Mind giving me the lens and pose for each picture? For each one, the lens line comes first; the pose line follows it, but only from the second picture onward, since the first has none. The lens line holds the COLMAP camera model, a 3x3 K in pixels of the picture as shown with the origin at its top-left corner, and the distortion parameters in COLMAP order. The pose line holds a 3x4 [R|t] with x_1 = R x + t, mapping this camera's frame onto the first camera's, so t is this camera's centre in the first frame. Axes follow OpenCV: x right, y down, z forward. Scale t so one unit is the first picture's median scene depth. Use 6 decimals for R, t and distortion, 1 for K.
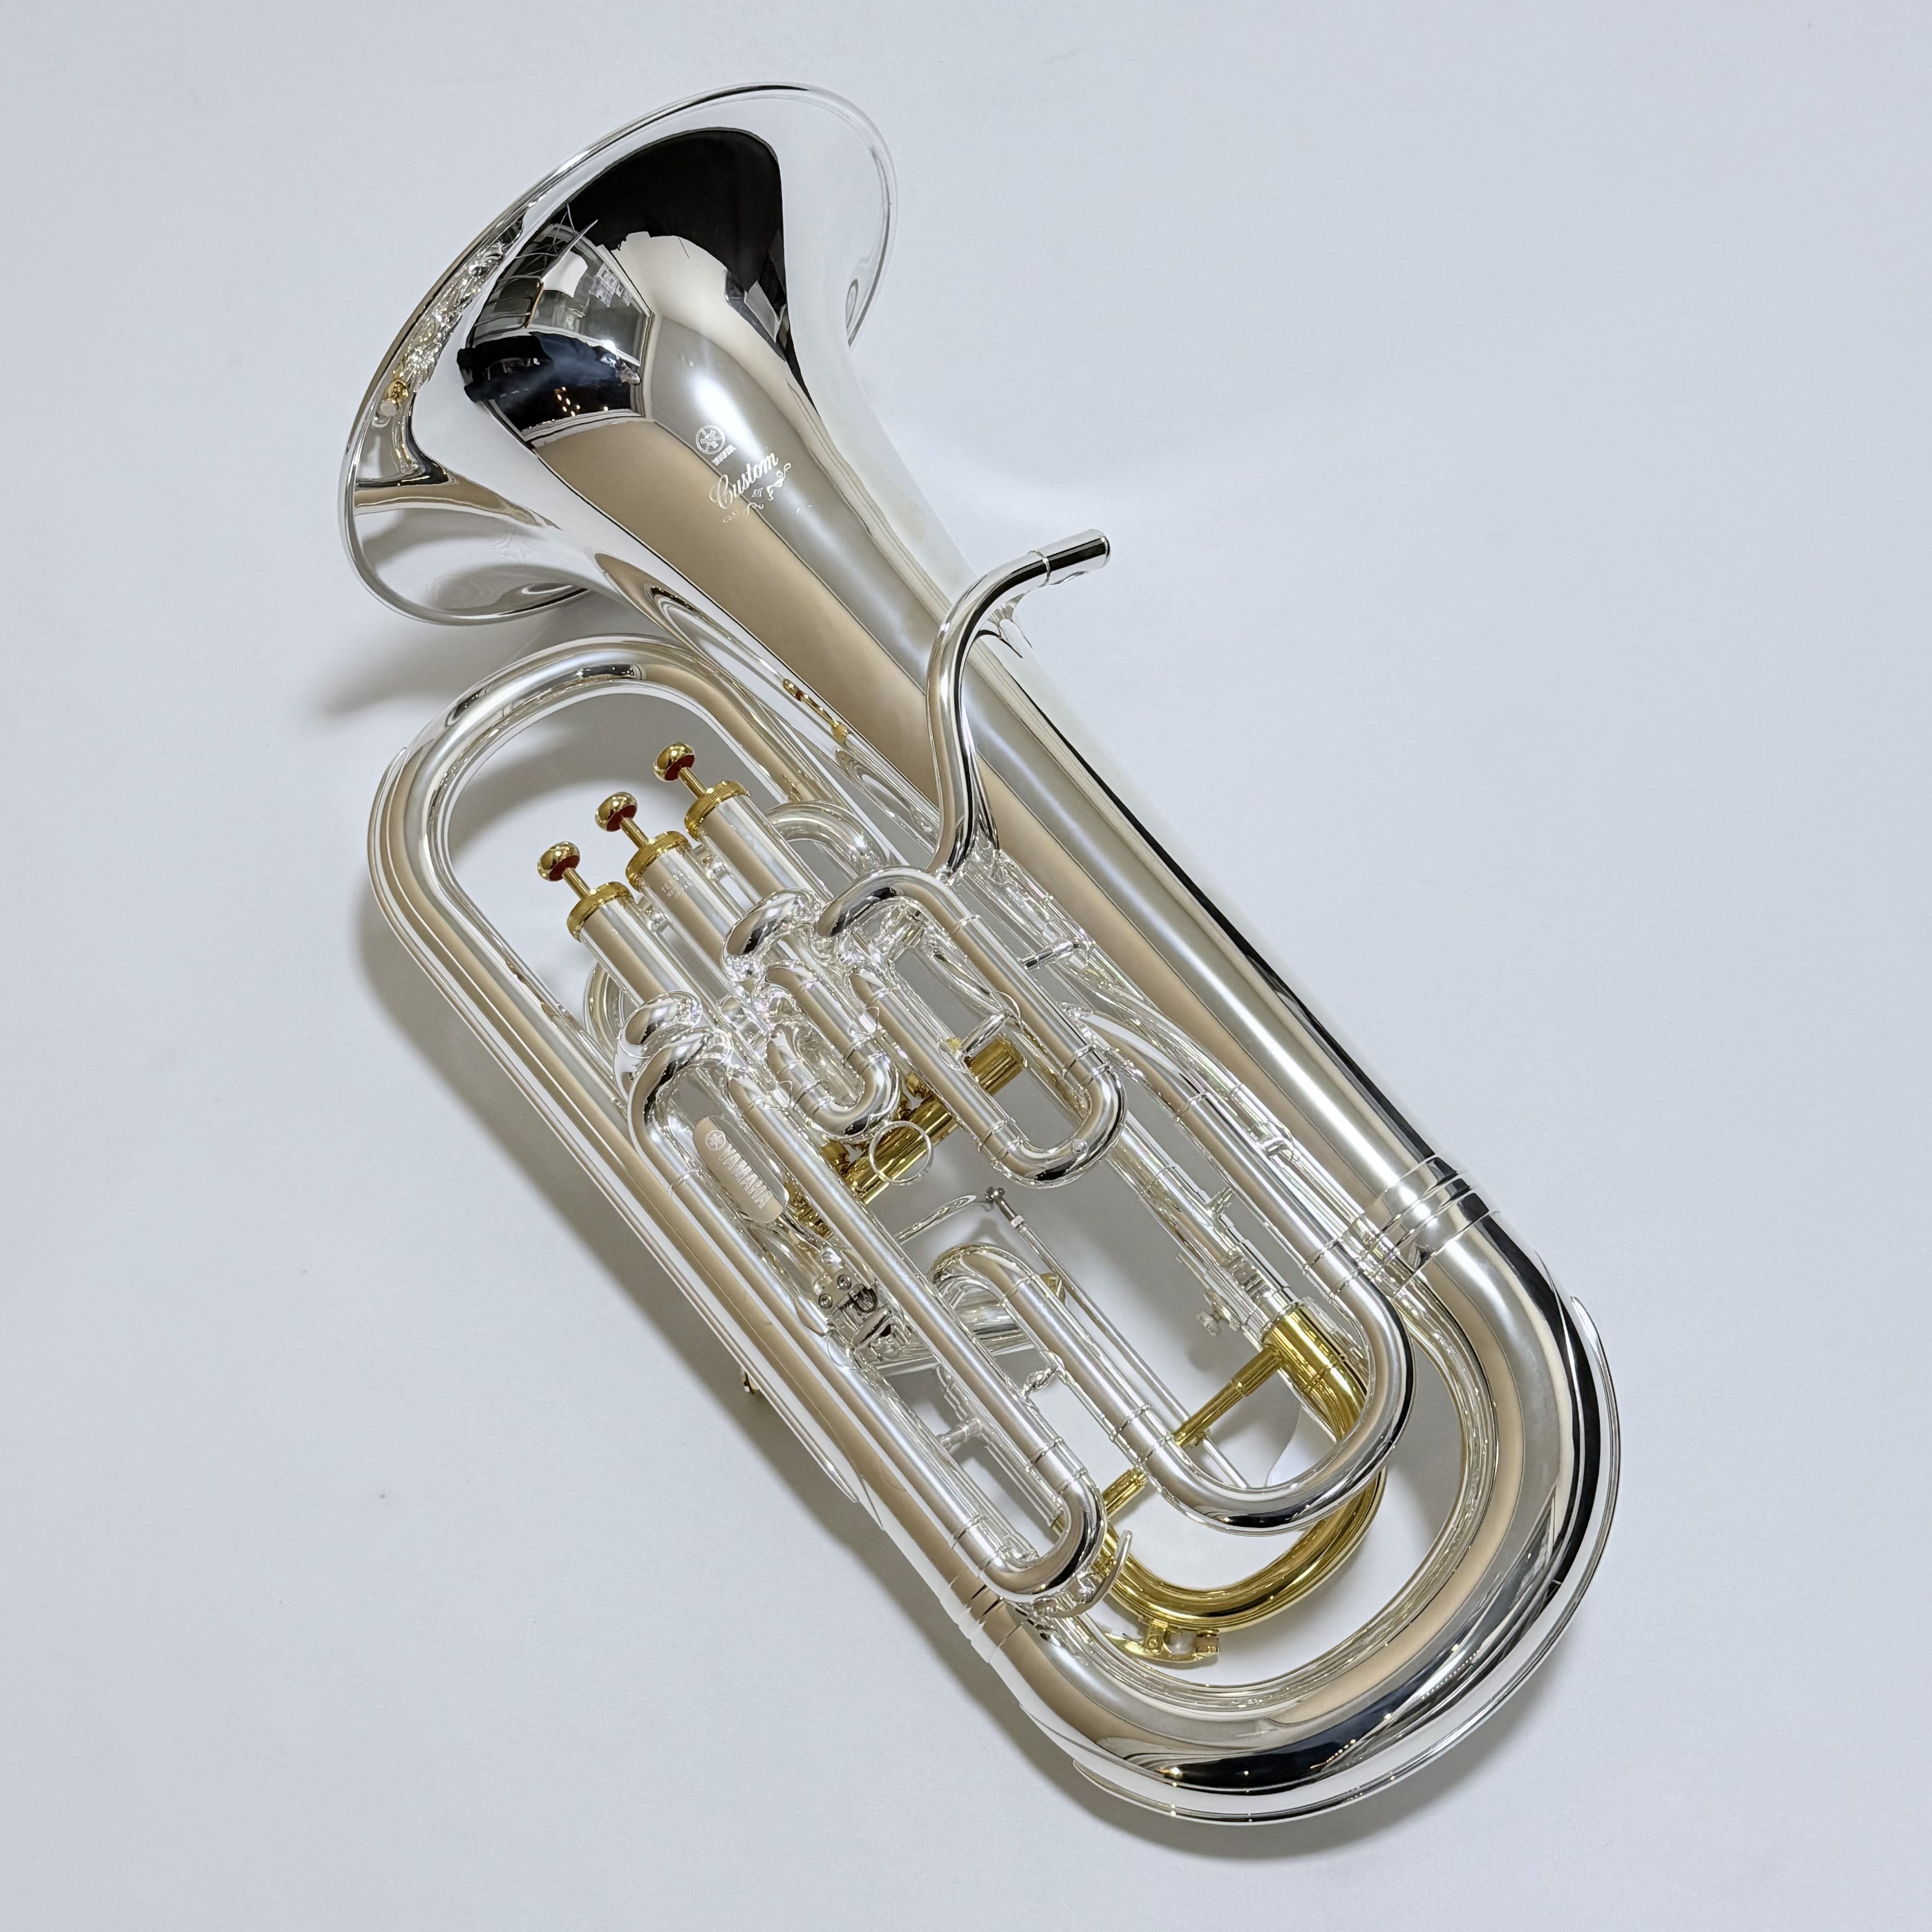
lens RADIAL K [[2546.4, 0, 966.0], [0, 2546.4, 966.0], [0, 0, 1]] dist [0.022321, 0.018017]
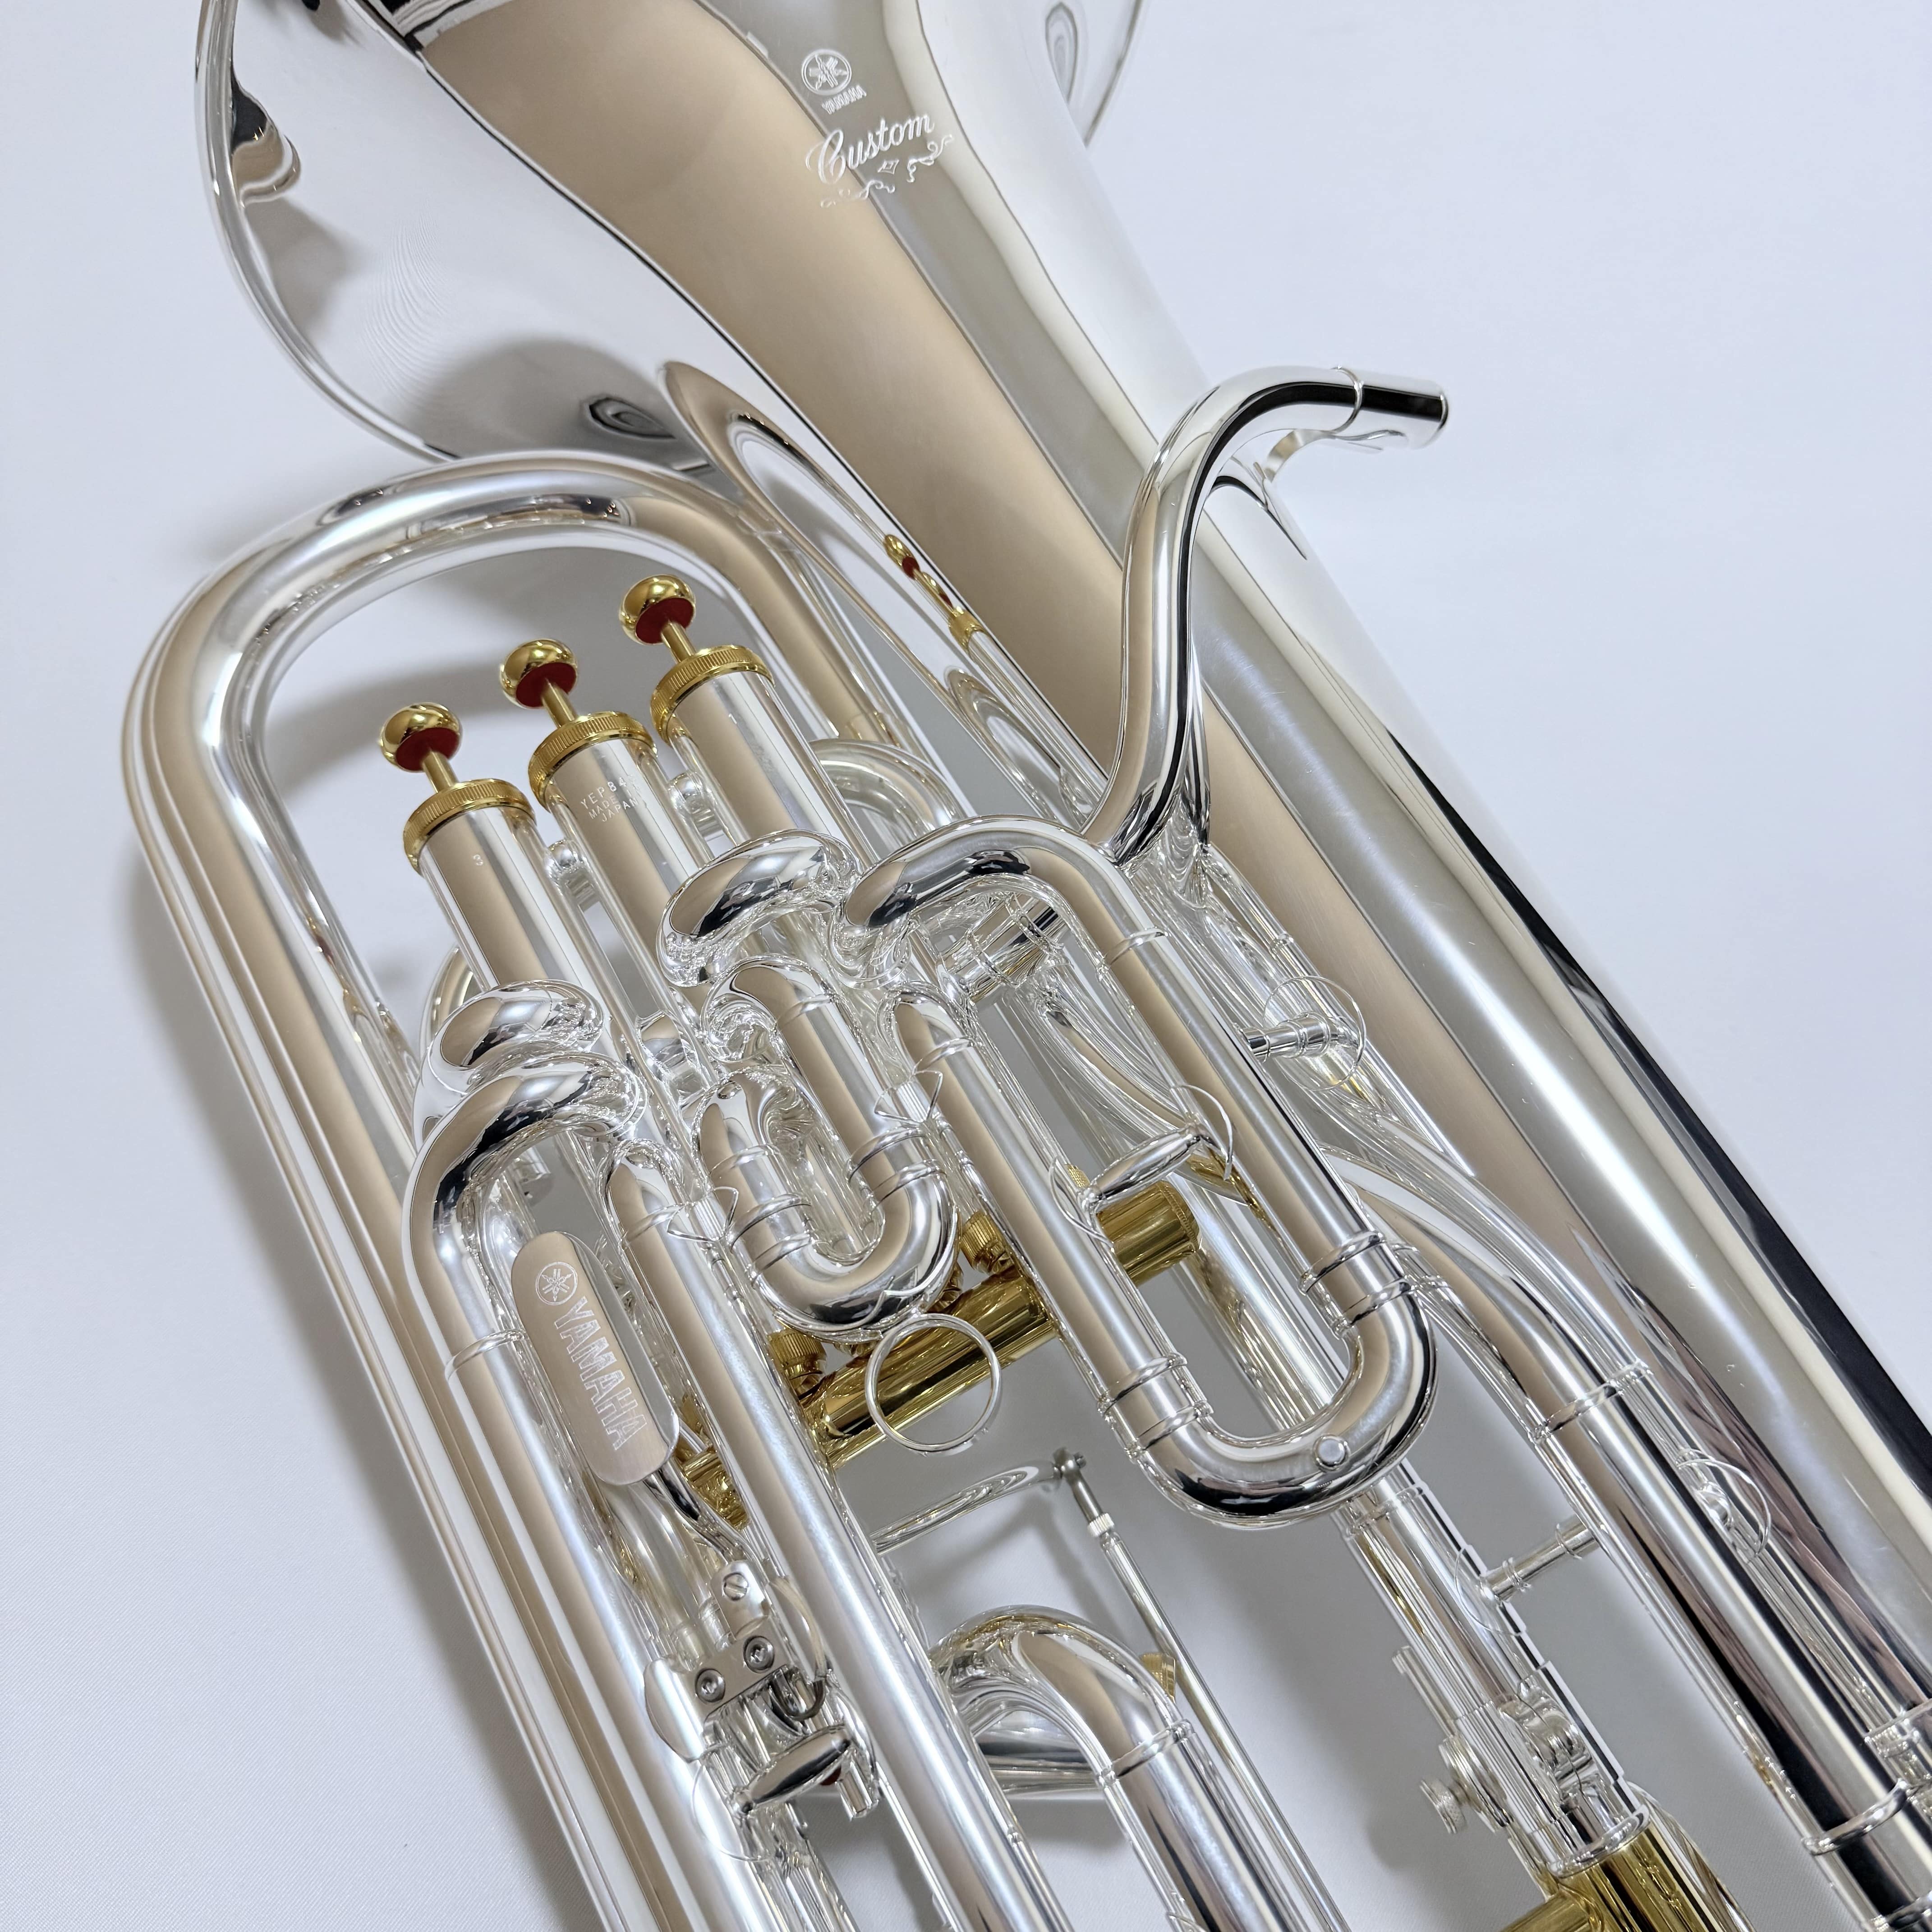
lens RADIAL K [[1804.0, 0, 966.0], [0, 1804.0, 966.0], [0, 0, 1]] dist [0.127762, -0.367364]
pose [[0.982378, 0.186826, 0.005379, -0.034907], [-0.185275, 0.977203, -0.103668, 0.030717], [-0.024624, 0.100845, 0.994597, 0.637676]]
